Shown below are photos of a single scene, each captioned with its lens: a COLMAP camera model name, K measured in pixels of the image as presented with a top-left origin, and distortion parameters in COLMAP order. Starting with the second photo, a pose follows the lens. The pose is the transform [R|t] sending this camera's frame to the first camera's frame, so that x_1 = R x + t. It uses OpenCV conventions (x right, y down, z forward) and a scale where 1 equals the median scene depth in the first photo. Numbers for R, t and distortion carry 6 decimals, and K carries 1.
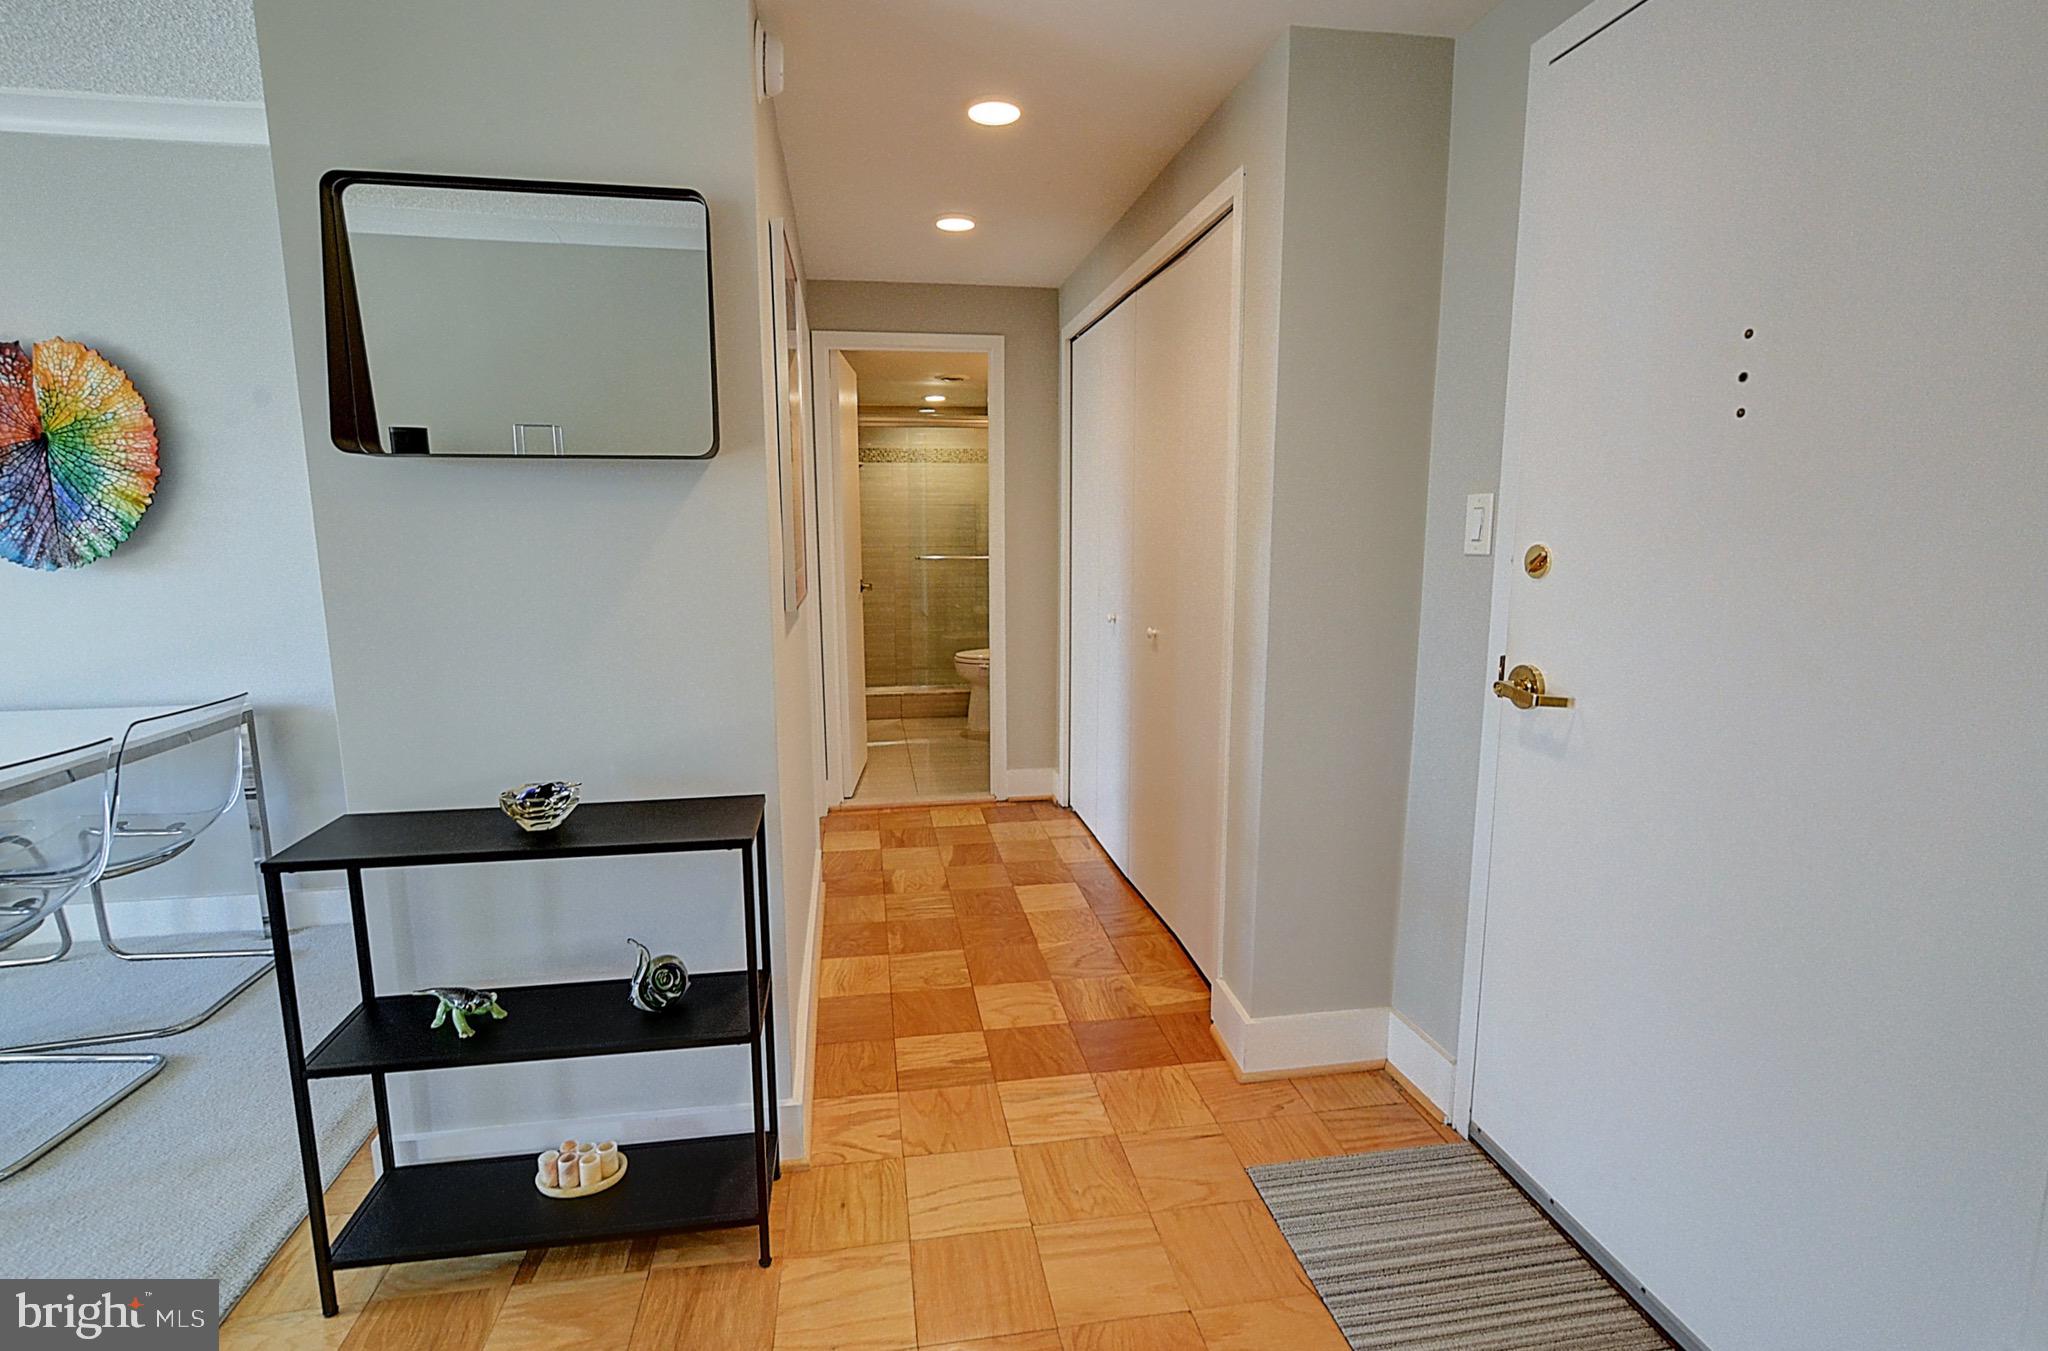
lens RADIAL K [[911.8, 0, 1024.2], [0, 911.8, 661.5], [0, 0, 1]] dist [-0.013879, 0.004934]
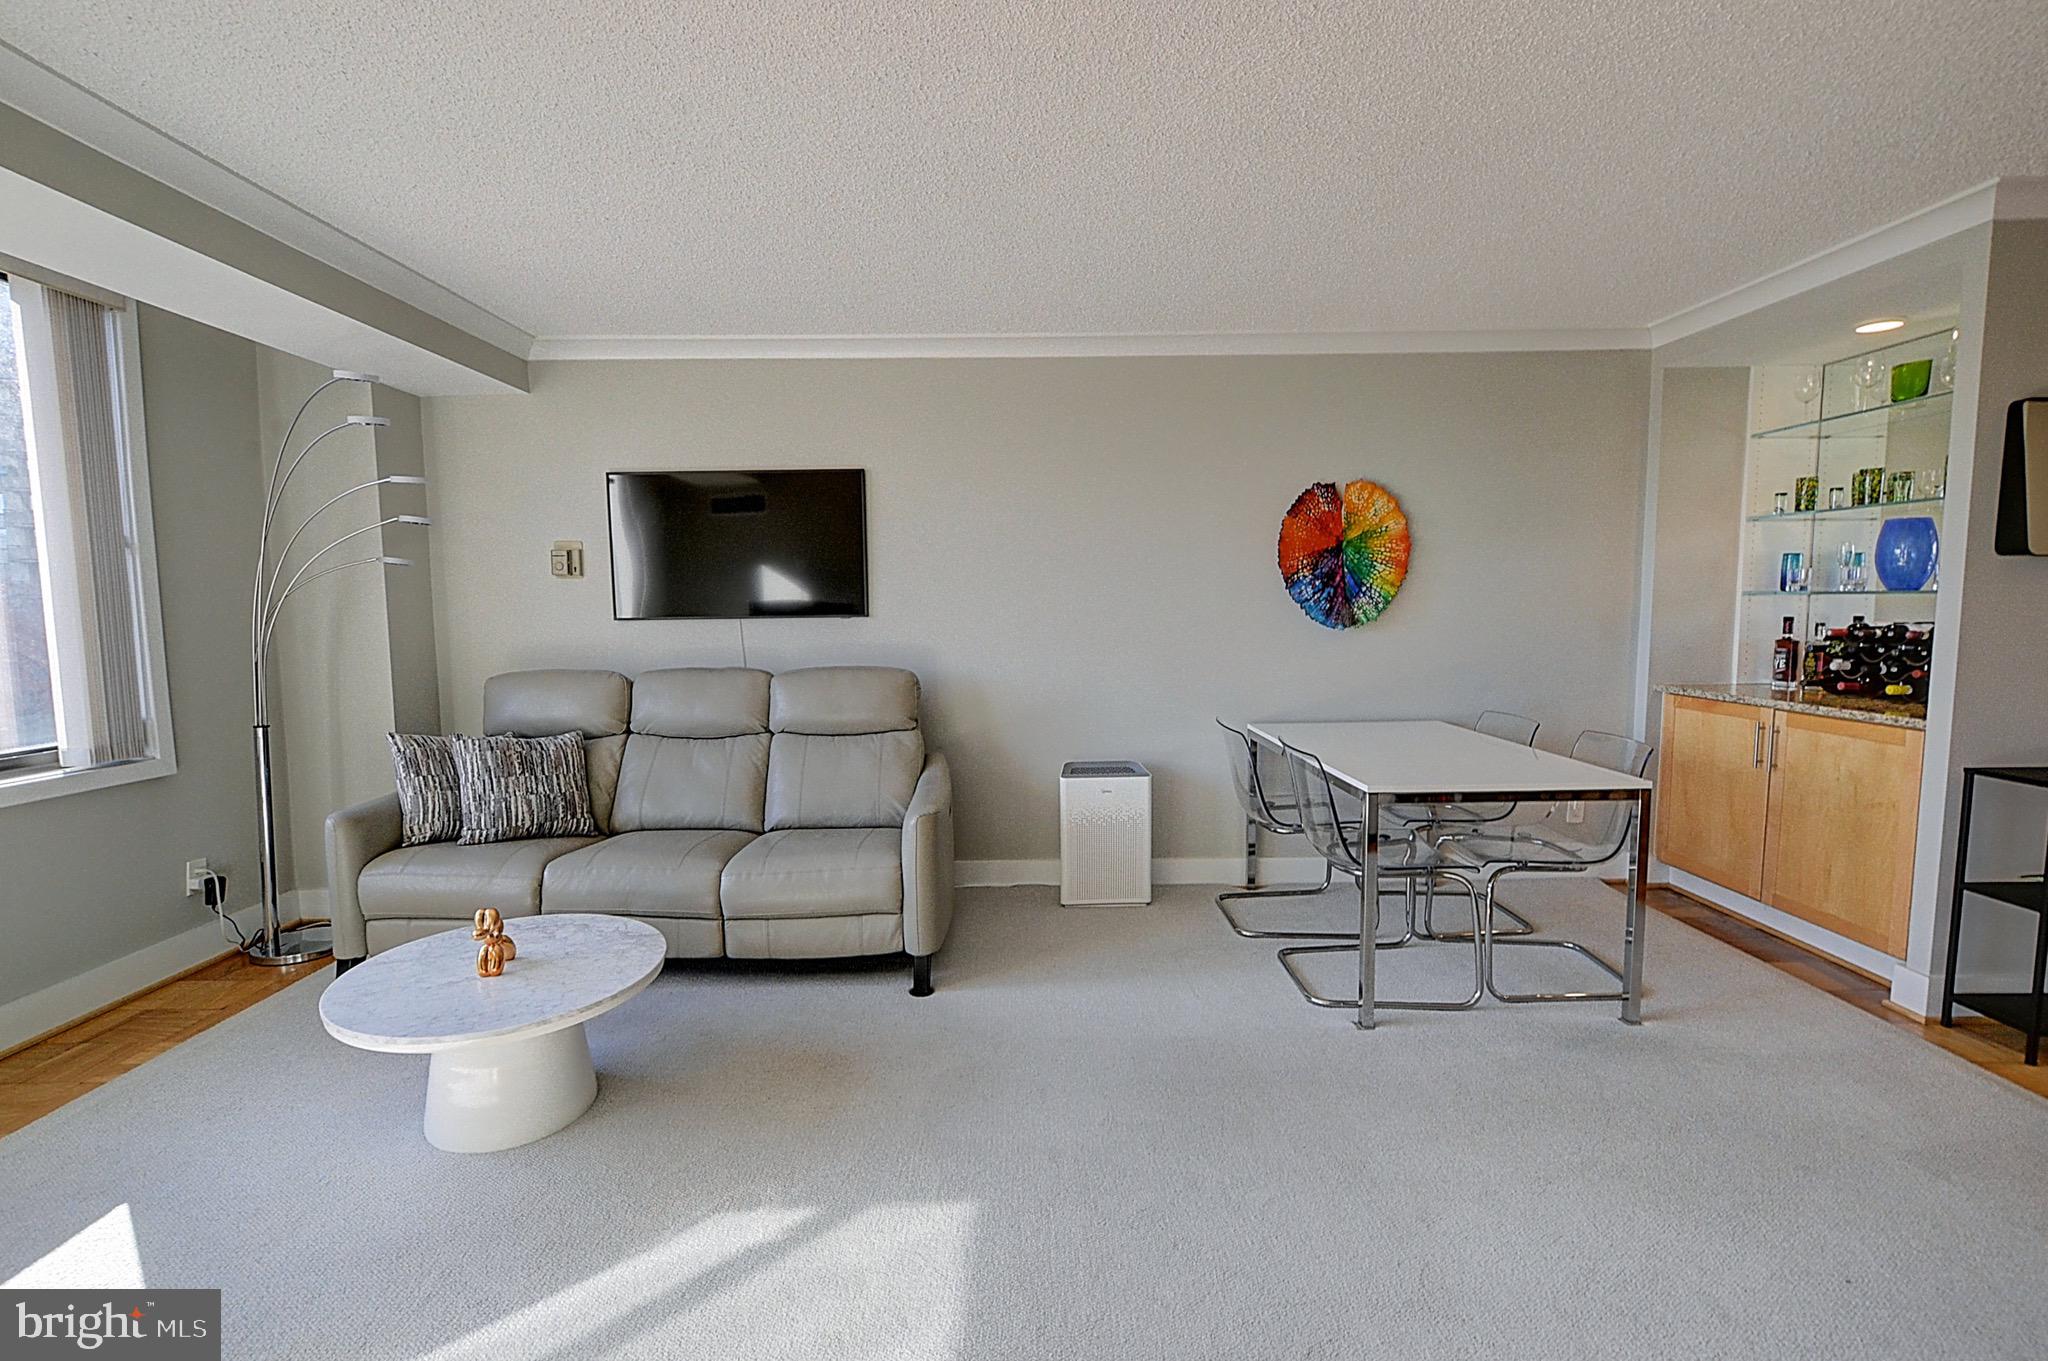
lens RADIAL K [[911.8, 0, 1003.0], [0, 911.8, 679.4], [0, 0, 1]] dist [-0.013879, 0.004934]
pose [[0.984957, 0.007886, -0.172622, -1.378094], [-0.019236, 0.997753, -0.064176, 0.092881], [0.171728, 0.066531, 0.982895, -0.604270]]
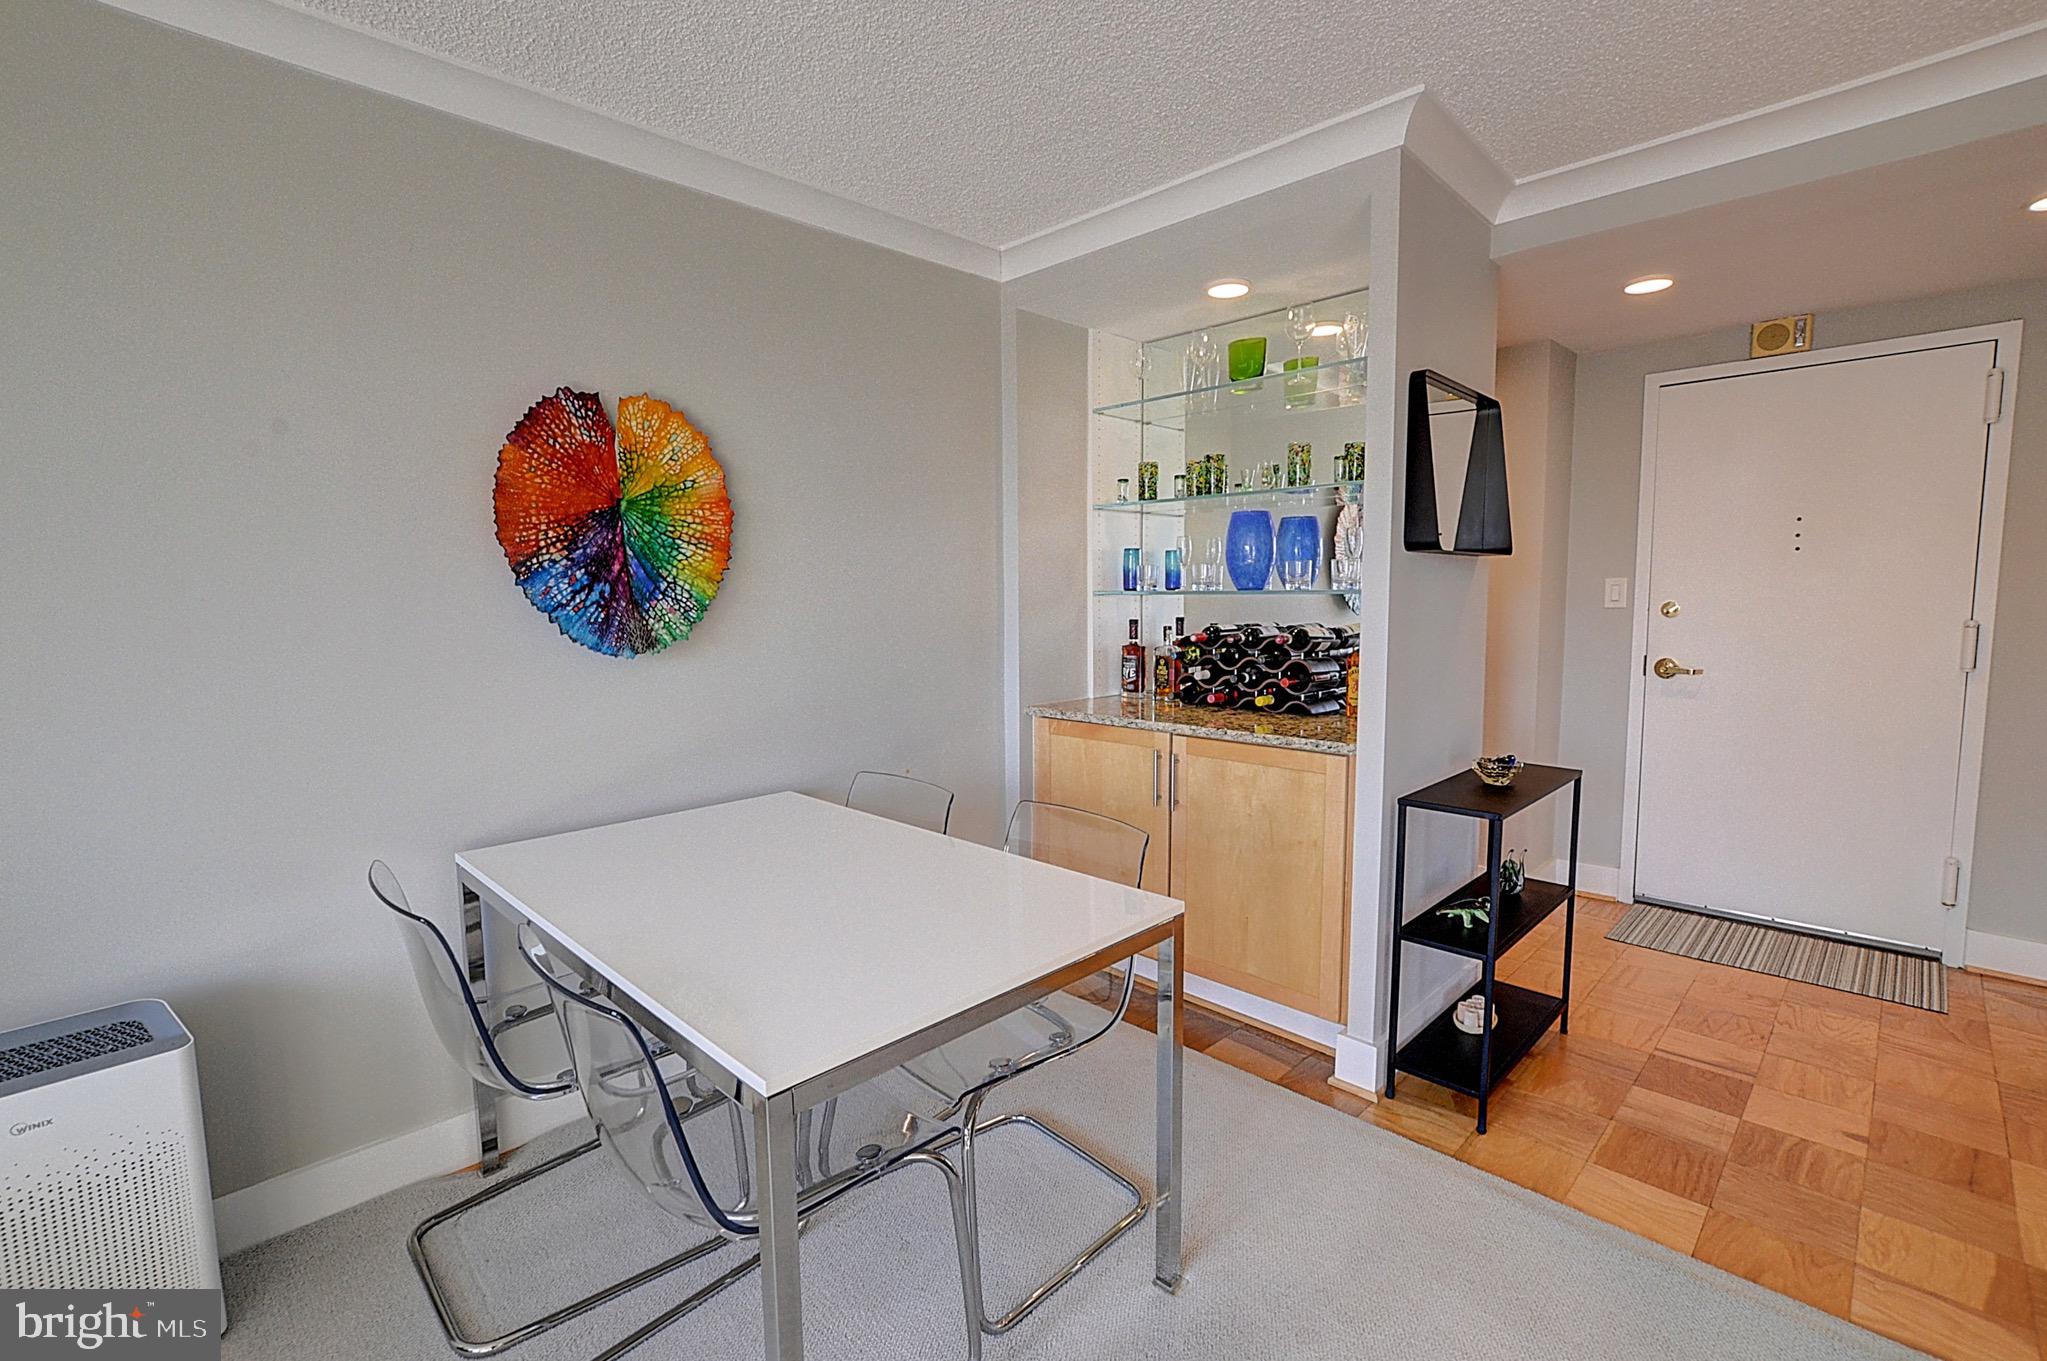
lens RADIAL K [[911.3, 0, 1013.6], [0, 911.3, 680.4], [0, 0, 1]] dist [-0.013879, 0.004934]
pose [[0.817708, -0.061580, 0.572330, -1.278245], [0.095753, 0.994960, -0.029752, -0.018876], [-0.567614, 0.079131, 0.819483, 0.087398]]
